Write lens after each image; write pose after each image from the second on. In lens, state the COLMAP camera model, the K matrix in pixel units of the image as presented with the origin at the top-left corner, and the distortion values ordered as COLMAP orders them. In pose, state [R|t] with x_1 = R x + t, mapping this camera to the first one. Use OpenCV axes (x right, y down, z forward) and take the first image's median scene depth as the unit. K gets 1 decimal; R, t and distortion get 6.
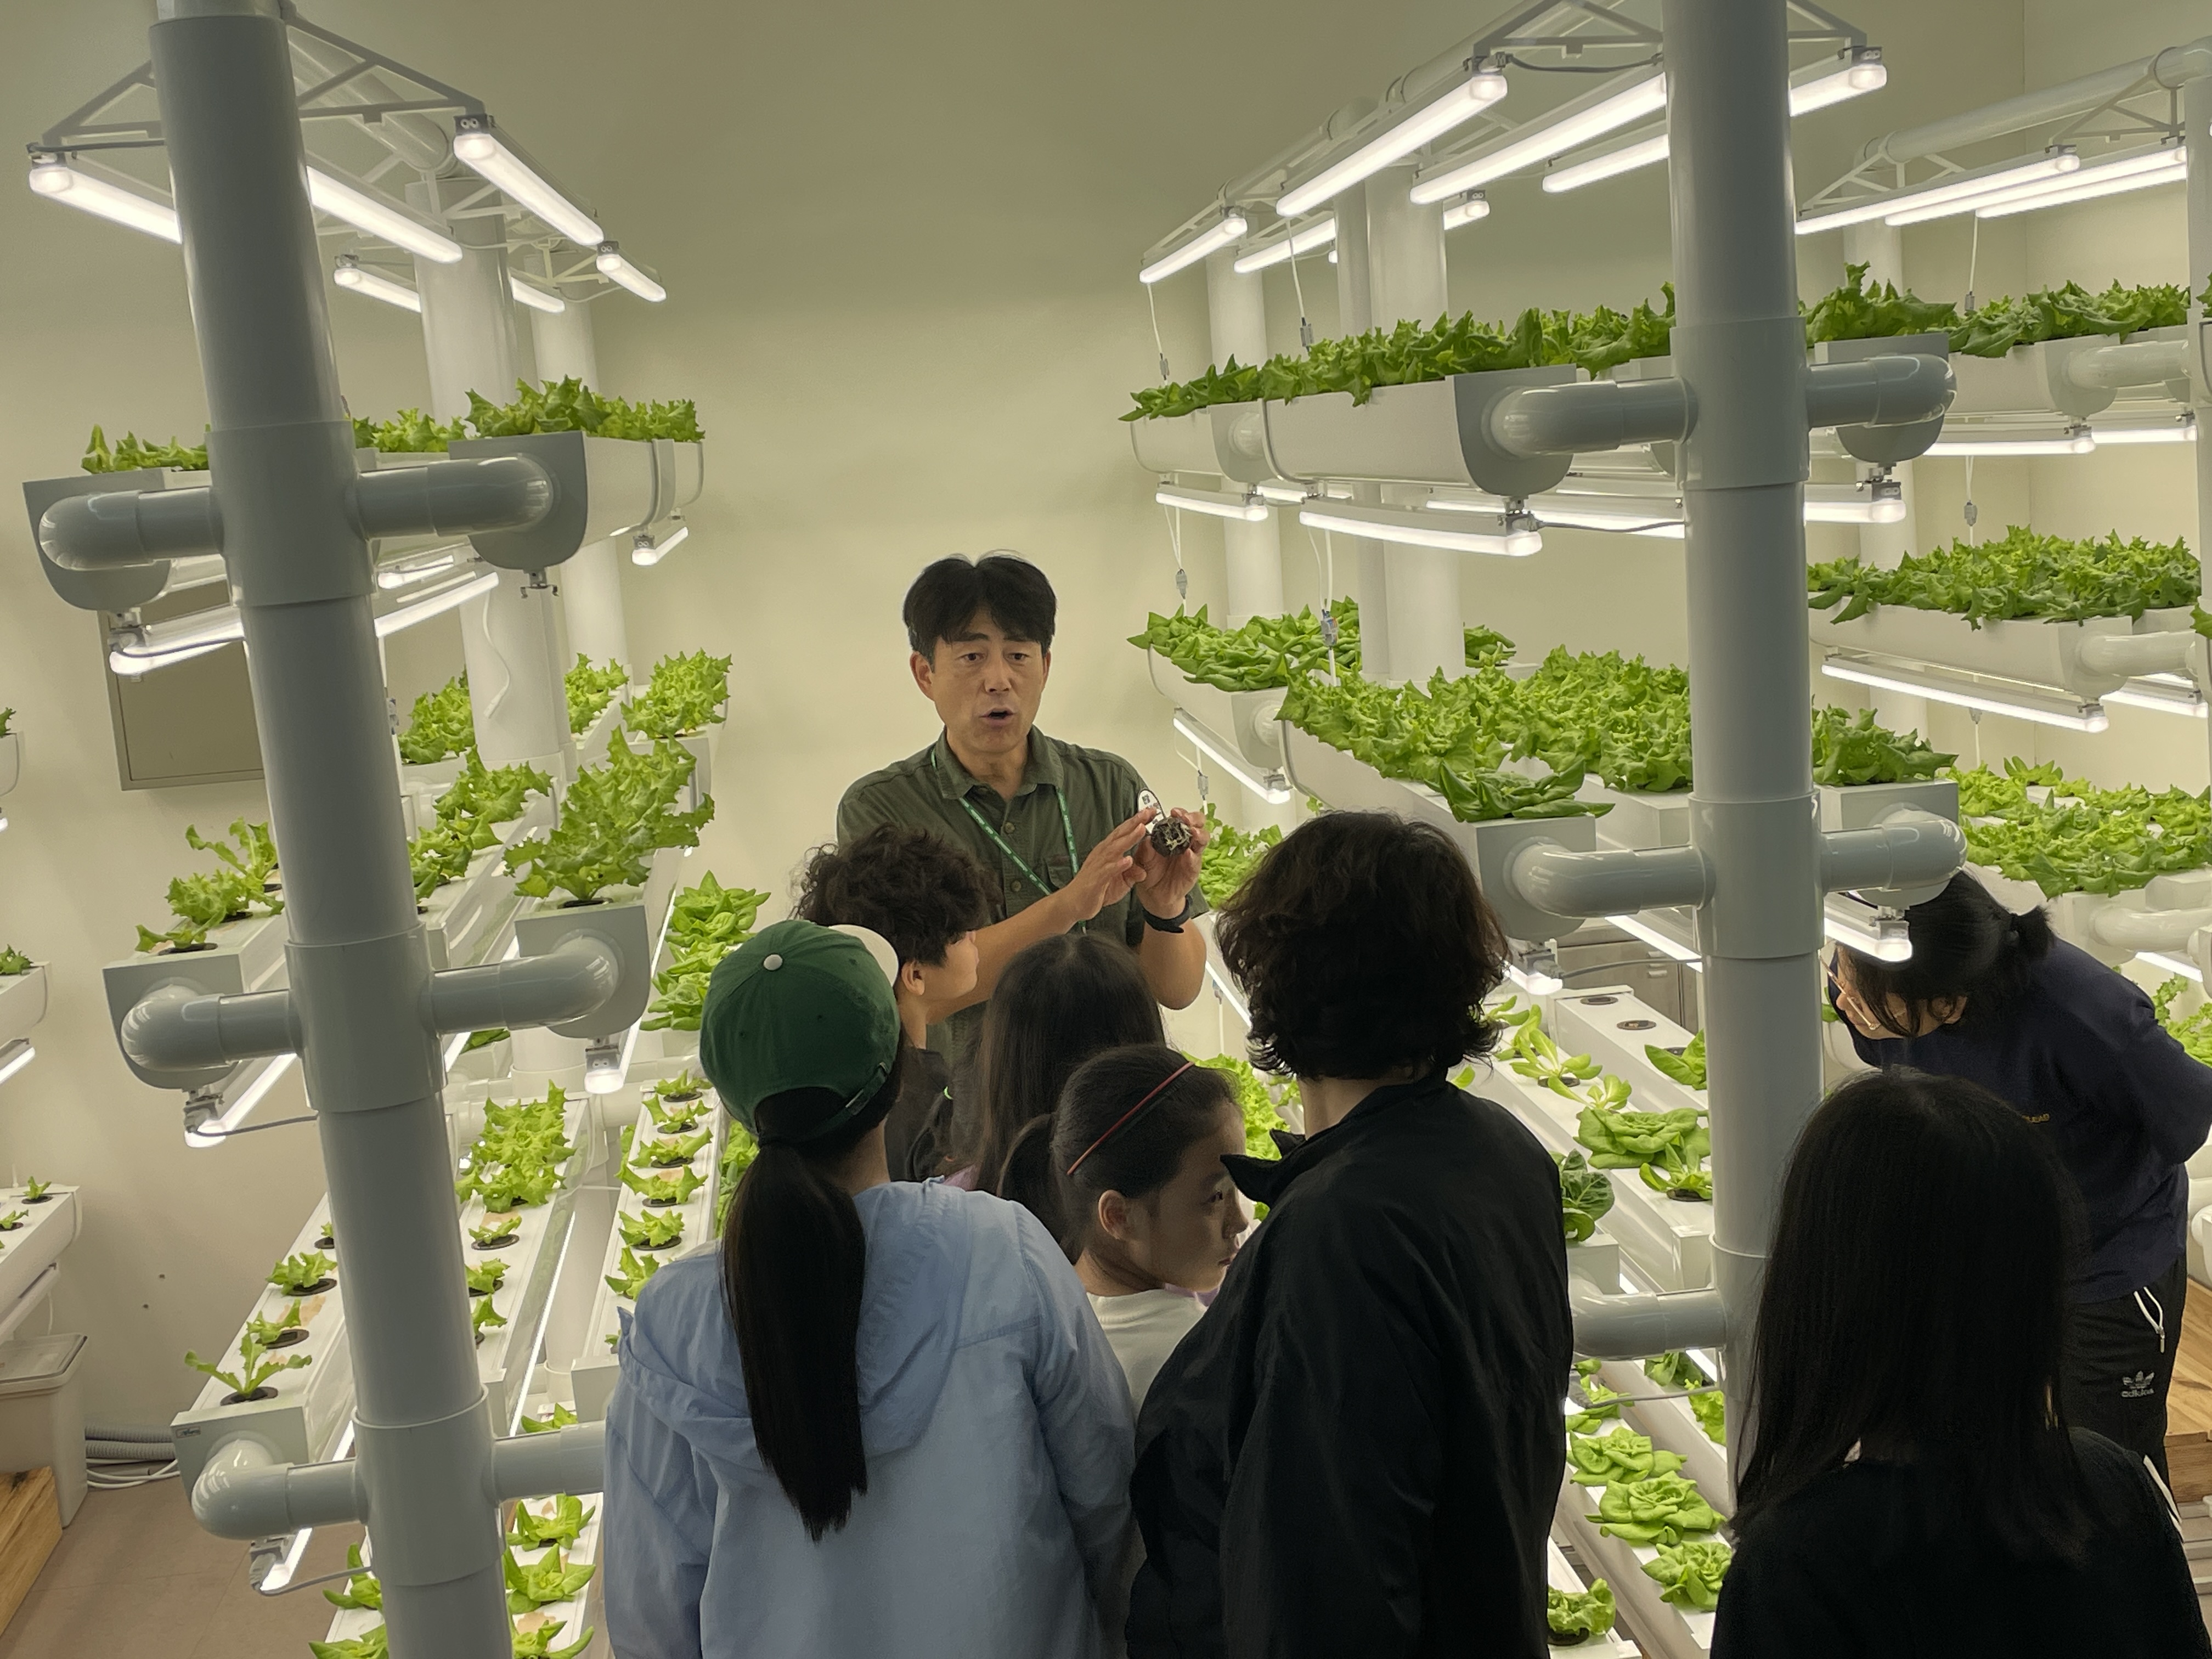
lens RADIAL K [[2691.3, 0, 1119.4], [0, 2691.3, 841.1], [0, 0, 1]] dist [0.068372, 0.000000]
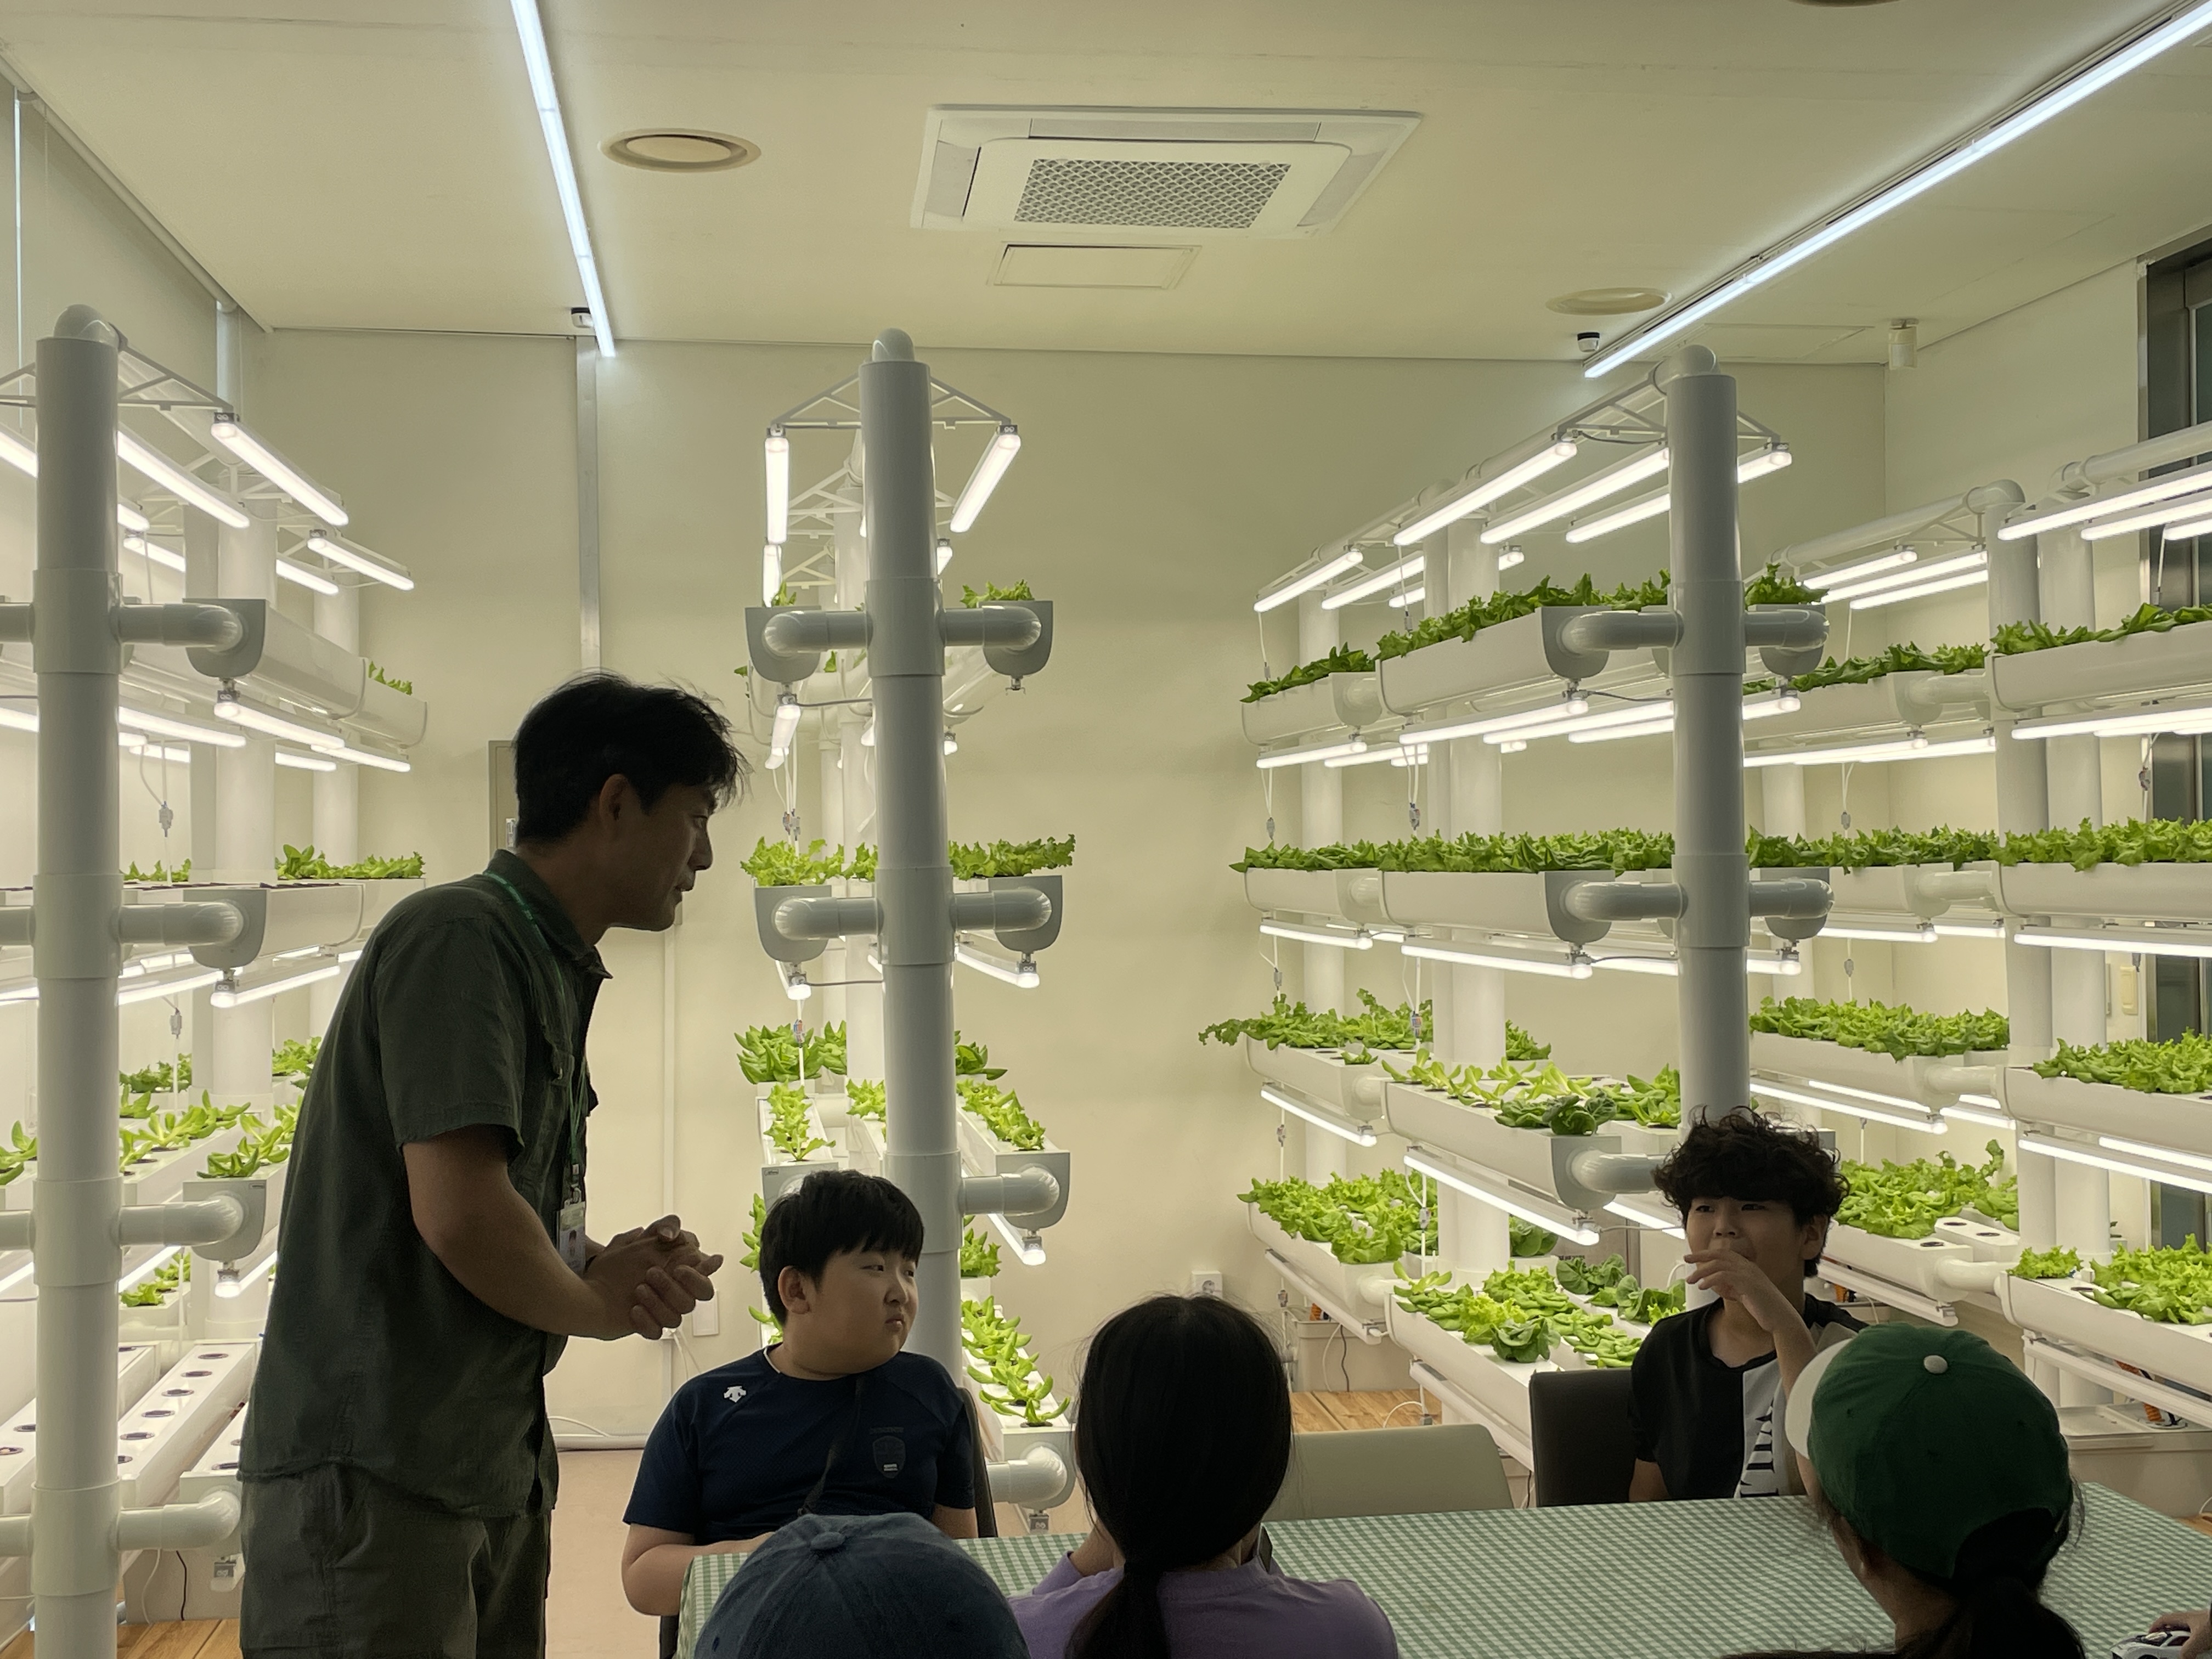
lens RADIAL K [[2667.7, 0, 1101.4], [0, 2667.7, 814.5], [0, 0, 1]] dist [0.094140, 0.000000]
pose [[0.997727, 0.062937, 0.024089, -0.133899], [-0.057891, 0.983447, -0.171701, 0.189043], [-0.034496, 0.169916, 0.984855, -0.461663]]
